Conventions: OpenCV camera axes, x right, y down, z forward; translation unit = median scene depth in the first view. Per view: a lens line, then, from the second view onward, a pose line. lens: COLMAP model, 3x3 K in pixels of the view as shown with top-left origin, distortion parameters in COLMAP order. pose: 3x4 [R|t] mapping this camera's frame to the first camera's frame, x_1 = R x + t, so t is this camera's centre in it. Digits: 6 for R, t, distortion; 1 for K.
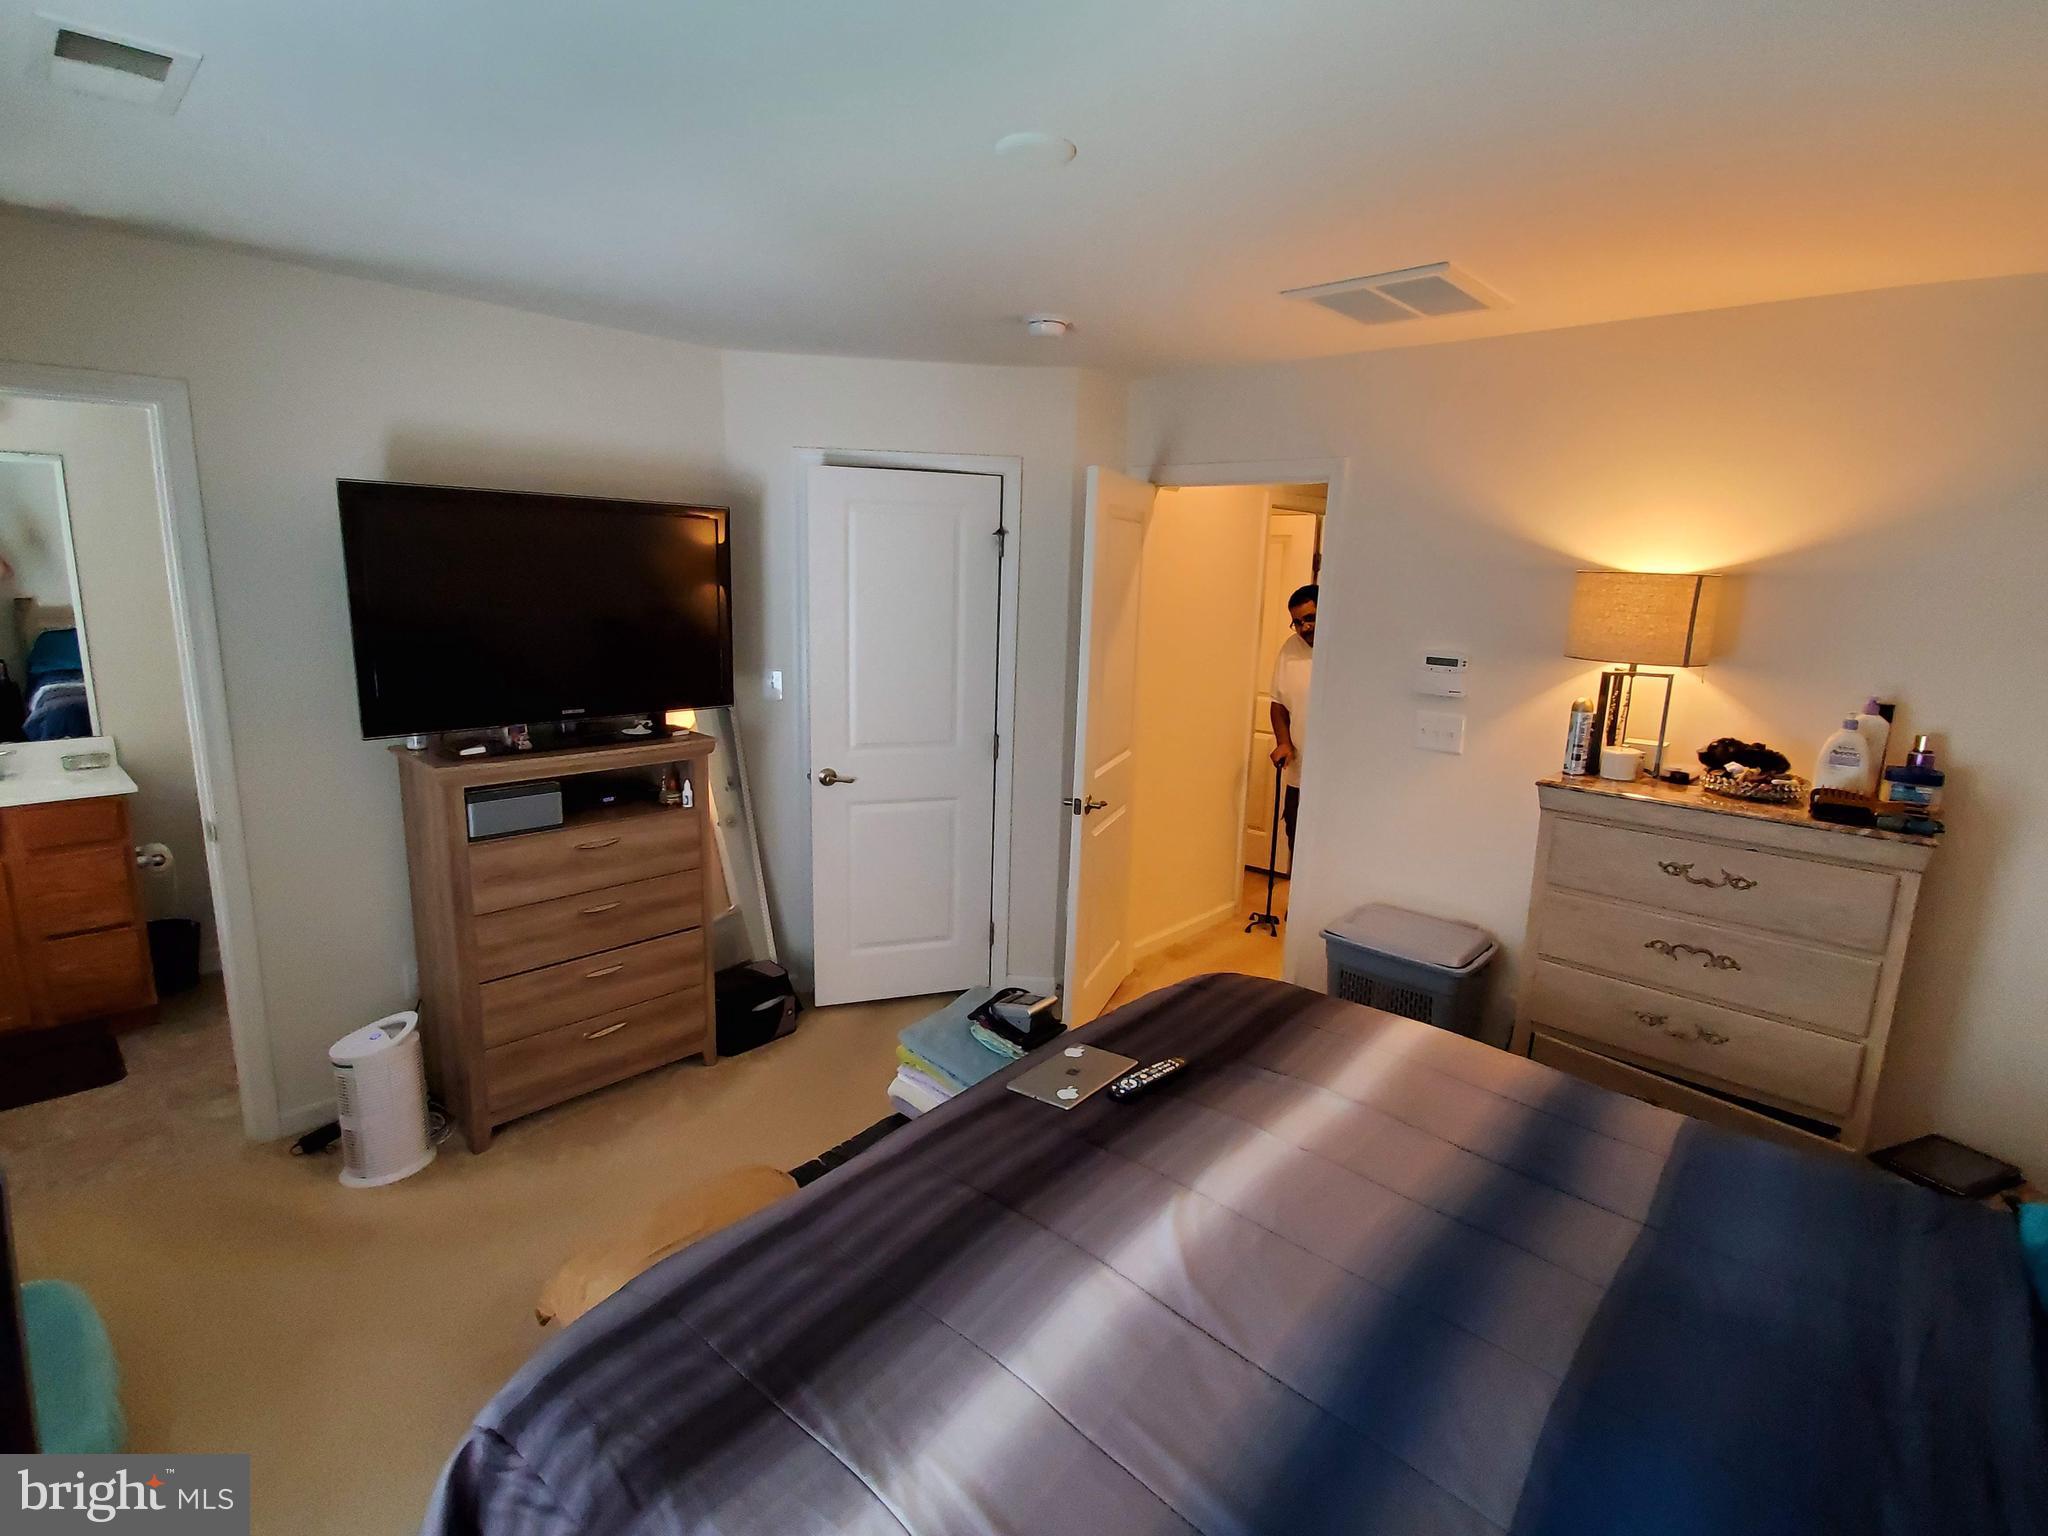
lens RADIAL K [[989.1, 0, 1027.5], [0, 989.1, 764.6], [0, 0, 1]] dist [0.000903, -0.009174]
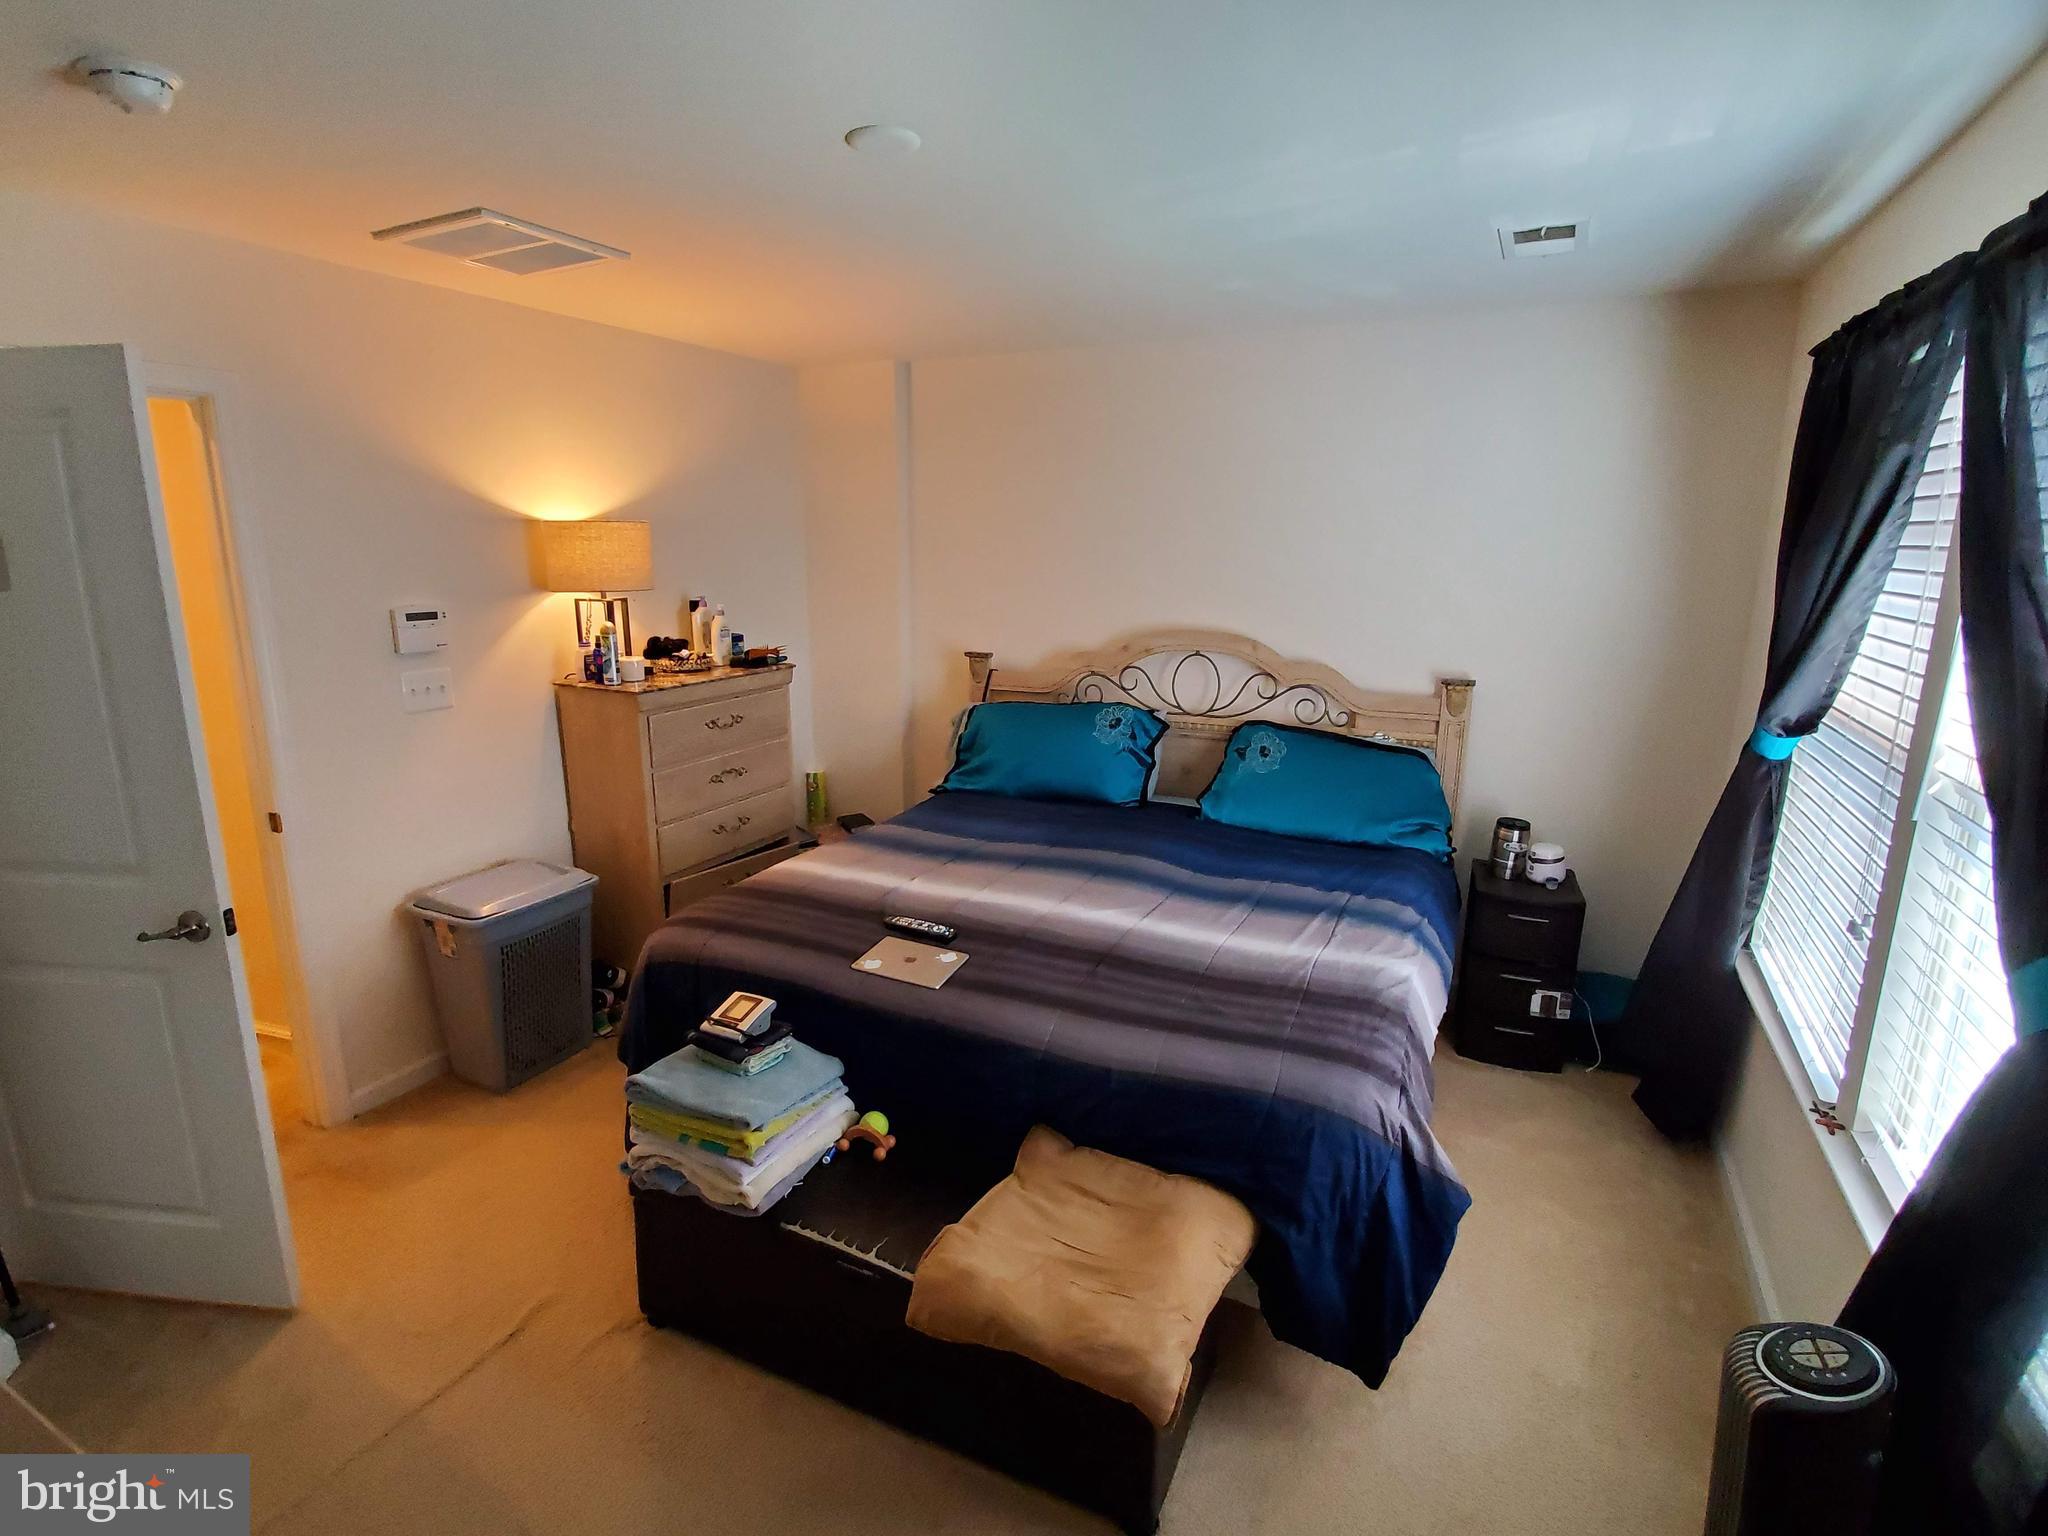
lens RADIAL K [[989.1, 0, 1027.7], [0, 989.1, 762.0], [0, 0, 1]] dist [0.000903, -0.009174]
pose [[-0.282610, -0.242160, 0.928165, -0.861845], [0.175611, 0.938195, 0.298247, -0.198964], [-0.943023, 0.247283, -0.222617, 0.898839]]
